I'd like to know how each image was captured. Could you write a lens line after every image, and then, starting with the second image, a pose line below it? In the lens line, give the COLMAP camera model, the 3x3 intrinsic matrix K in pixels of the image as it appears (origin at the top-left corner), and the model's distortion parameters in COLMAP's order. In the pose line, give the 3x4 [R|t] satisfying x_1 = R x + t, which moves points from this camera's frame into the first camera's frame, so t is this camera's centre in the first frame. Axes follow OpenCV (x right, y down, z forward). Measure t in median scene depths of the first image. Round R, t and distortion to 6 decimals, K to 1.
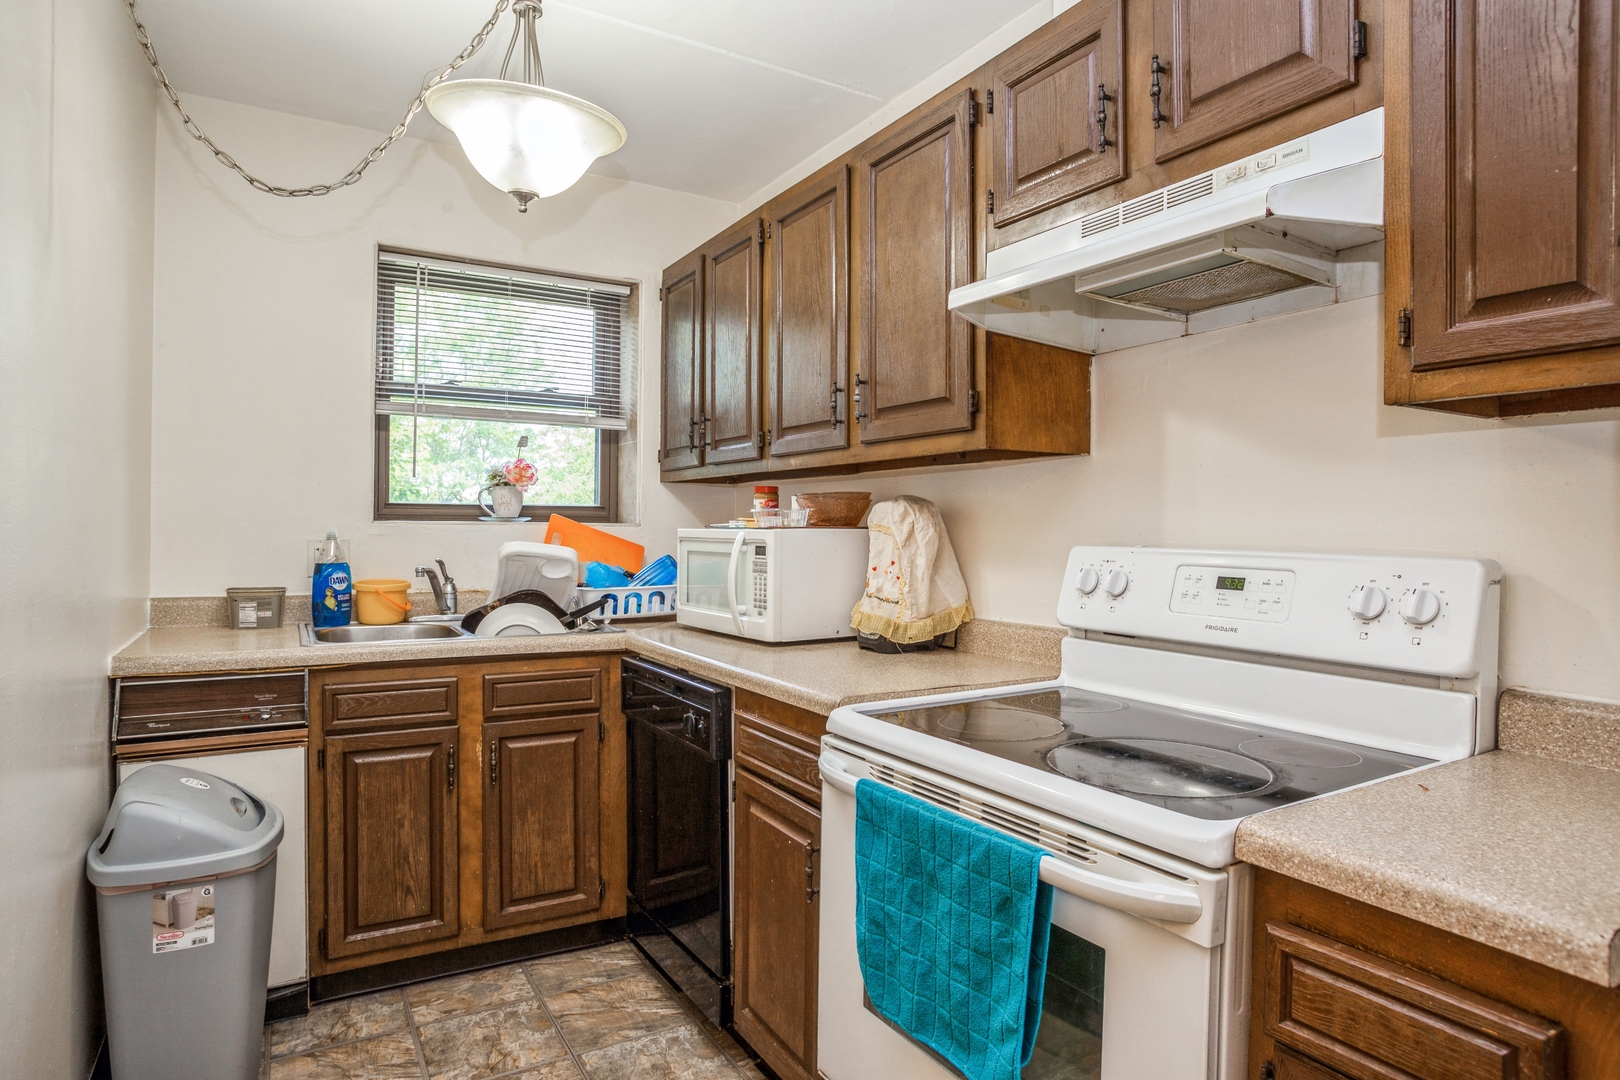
lens RADIAL K [[911.5, 0, 827.9], [0, 911.5, 527.4], [0, 0, 1]] dist [-0.062571, 0.018431]
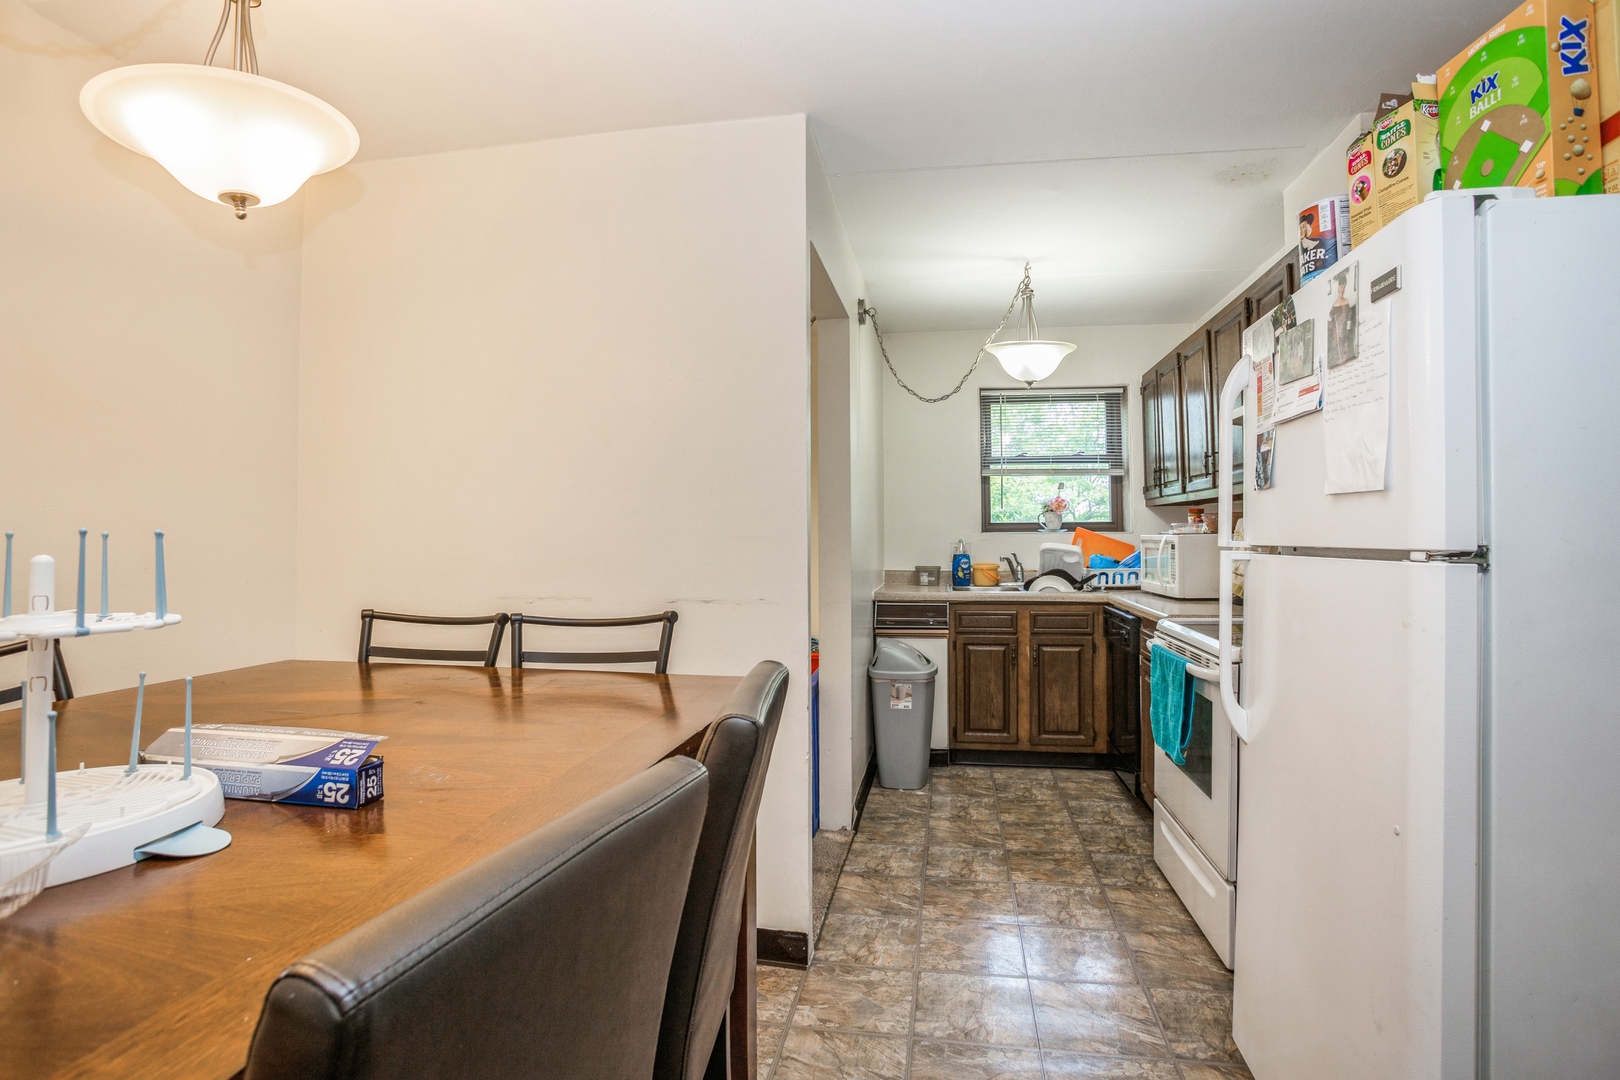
lens RADIAL K [[811.6, 0, 809.9], [0, 811.6, 537.0], [0, 0, 1]] dist [-0.043075, 0.009123]
pose [[0.753130, -0.009446, -0.657804, 0.393167], [0.012433, 0.999923, -0.000123, -0.002608], [0.657754, -0.008086, 0.753189, -0.600768]]
